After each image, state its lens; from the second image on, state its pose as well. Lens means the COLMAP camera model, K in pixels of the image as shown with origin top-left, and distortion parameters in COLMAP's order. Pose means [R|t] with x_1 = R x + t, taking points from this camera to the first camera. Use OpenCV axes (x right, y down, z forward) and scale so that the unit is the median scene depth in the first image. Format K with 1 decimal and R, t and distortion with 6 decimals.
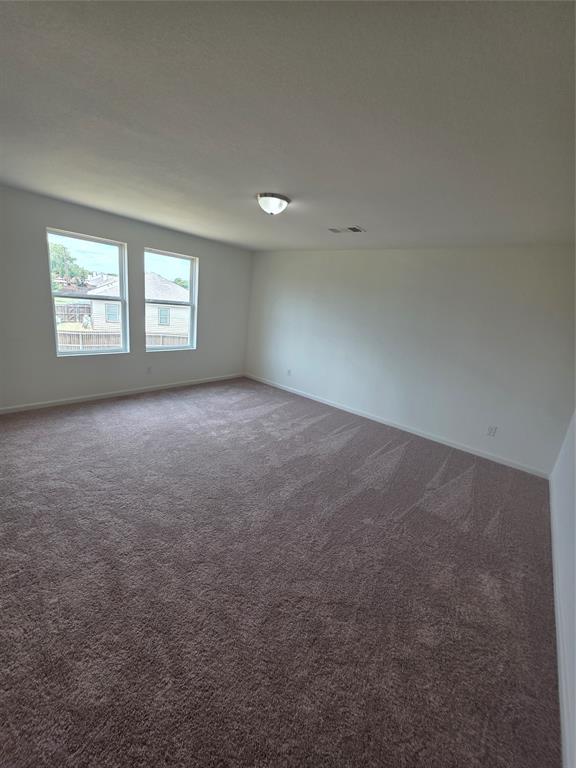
lens RADIAL K [[308.1, 0, 289.5], [0, 308.1, 381.6], [0, 0, 1]] dist [-0.000512, 0.000231]
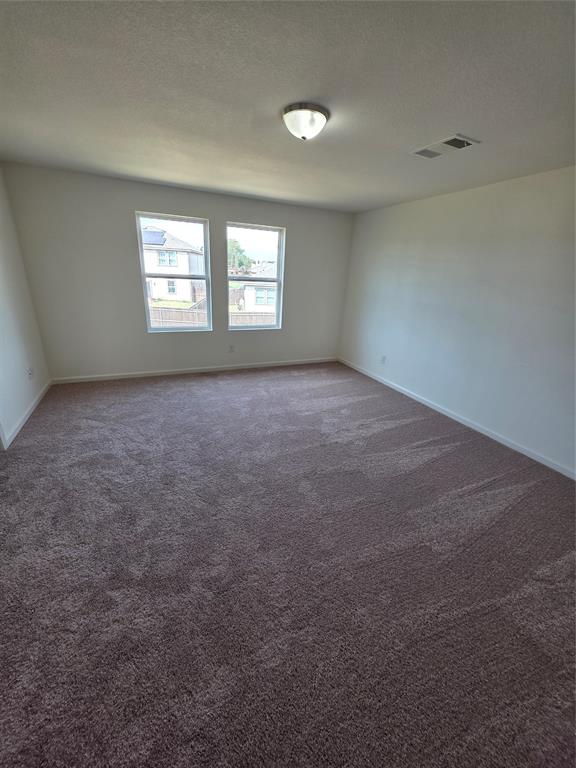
lens RADIAL K [[304.9, 0, 286.4], [0, 304.9, 381.7], [0, 0, 1]] dist [0.000249, -0.000083]
pose [[0.897141, 0.096476, -0.431080, 0.160229], [-0.069816, 0.994562, 0.077284, -0.021215], [0.436191, -0.039239, 0.898998, 0.196391]]
